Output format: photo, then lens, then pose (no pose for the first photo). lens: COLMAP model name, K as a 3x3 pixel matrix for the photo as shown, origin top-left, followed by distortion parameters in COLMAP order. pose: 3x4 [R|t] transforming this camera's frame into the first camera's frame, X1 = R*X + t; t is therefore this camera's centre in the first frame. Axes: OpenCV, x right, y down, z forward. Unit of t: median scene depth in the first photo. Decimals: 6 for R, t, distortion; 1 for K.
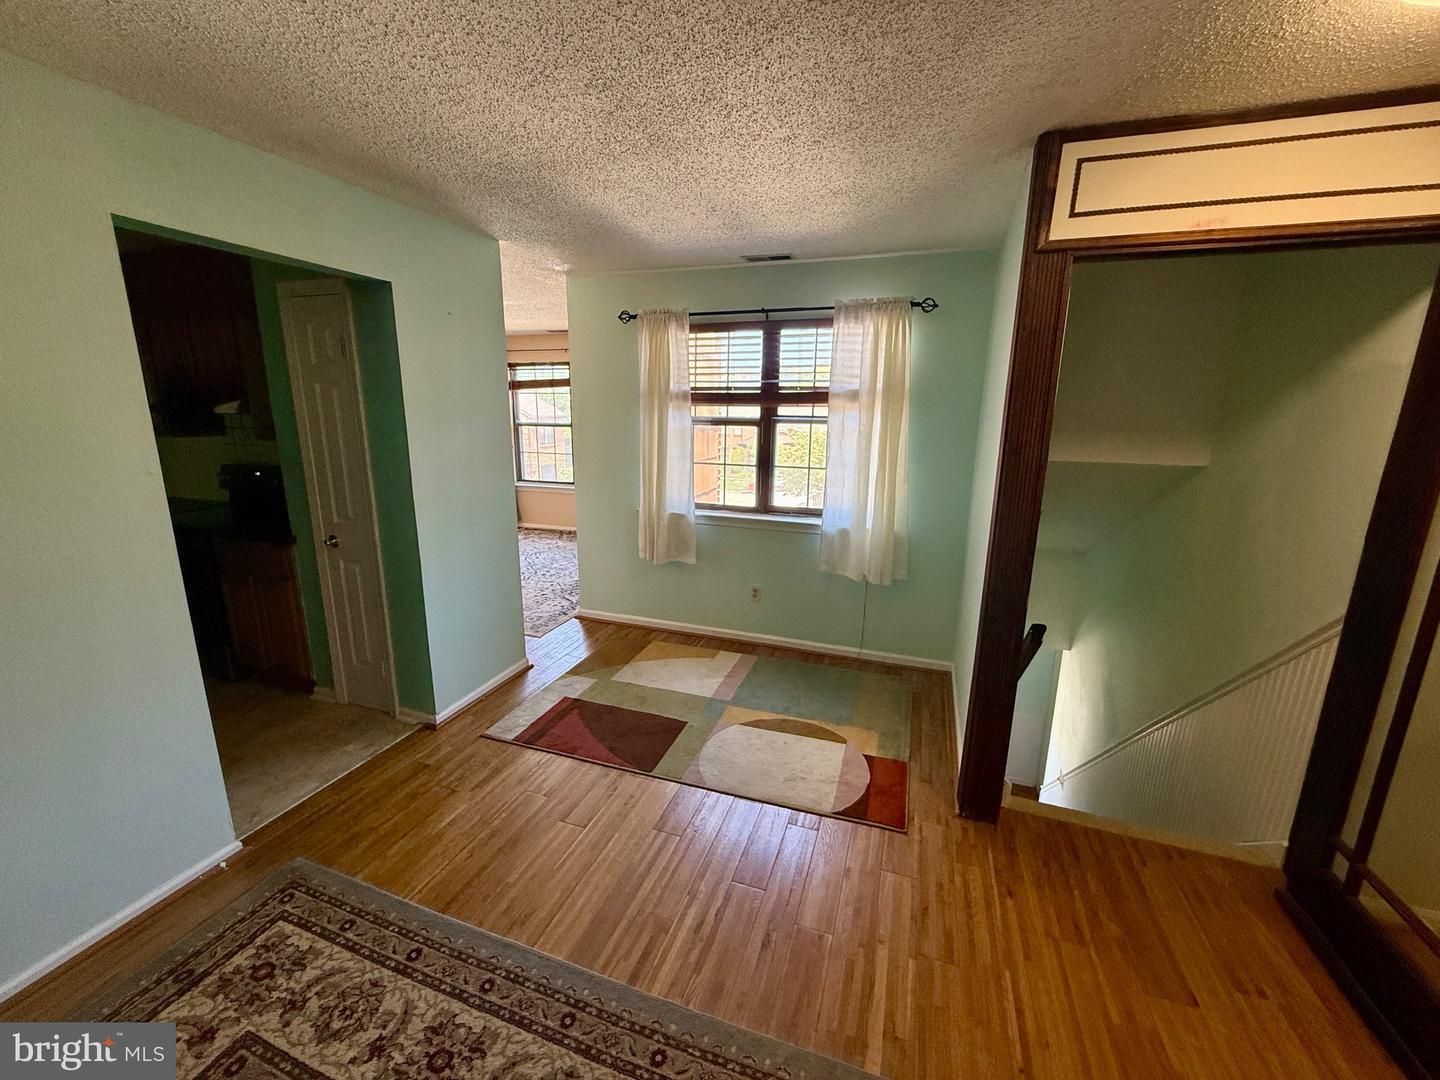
lens RADIAL K [[578.1, 0, 715.1], [0, 578.1, 536.5], [0, 0, 1]] dist [0.002944, 0.000322]
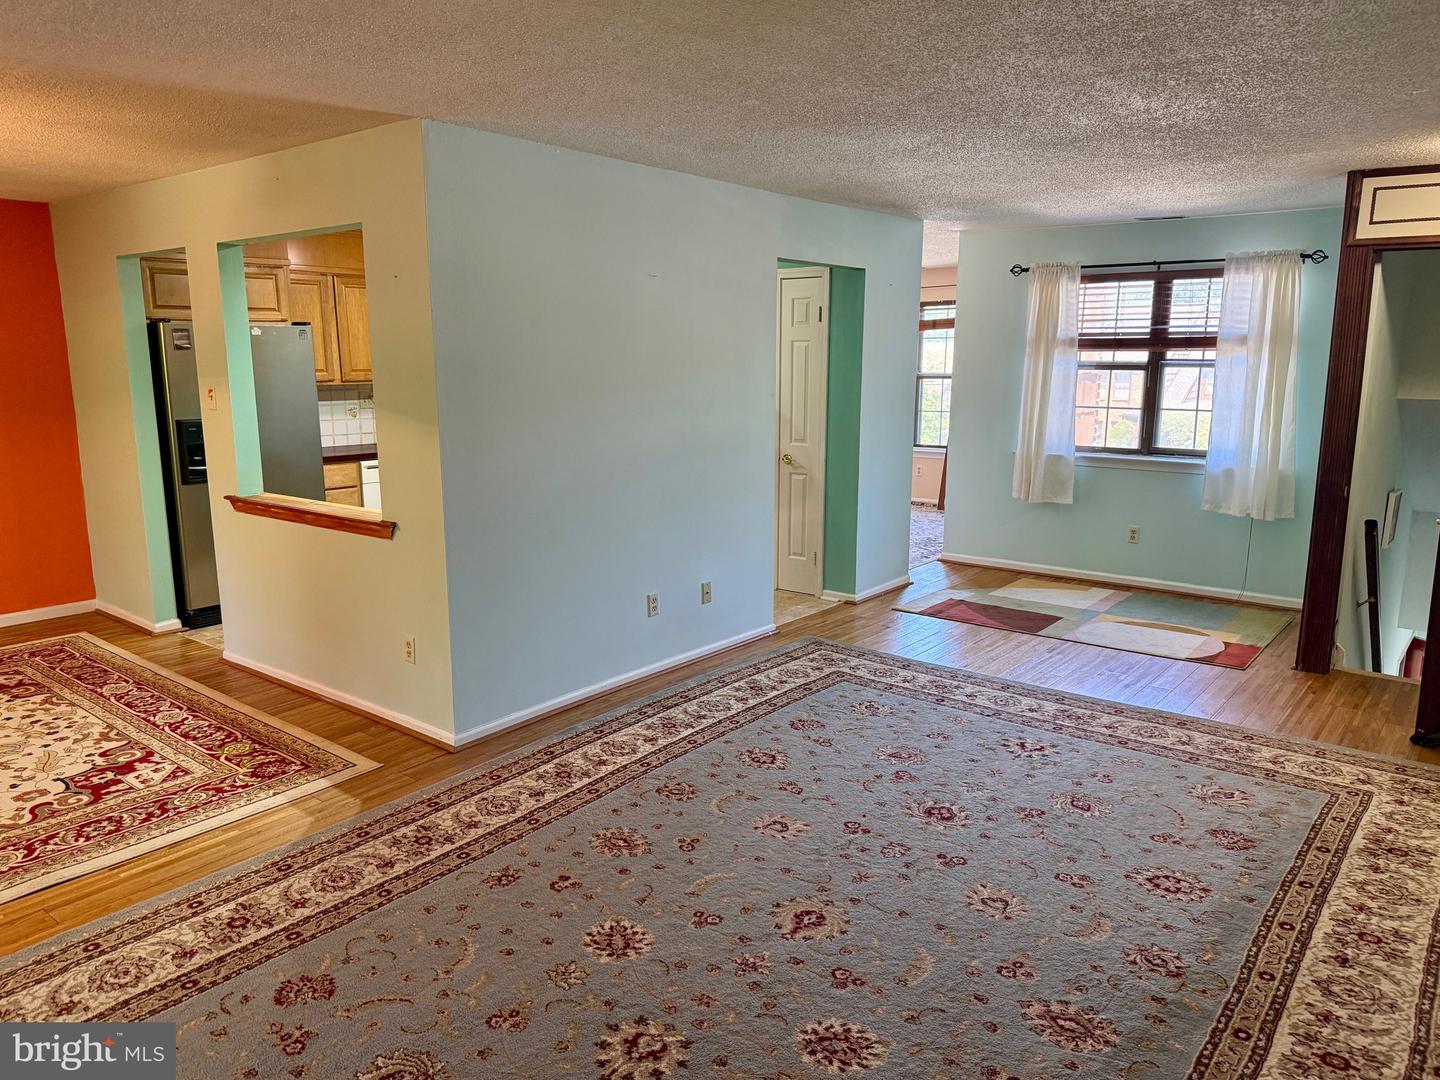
lens RADIAL K [[1023.7, 0, 720.0], [0, 1023.7, 540.0], [0, 0, 1]] dist [0.048493, -0.073056]
pose [[0.945561, 0.051859, -0.321287, -0.037894], [-0.064843, 0.997449, -0.029836, 0.227903], [0.318920, 0.049045, 0.946512, -1.021103]]
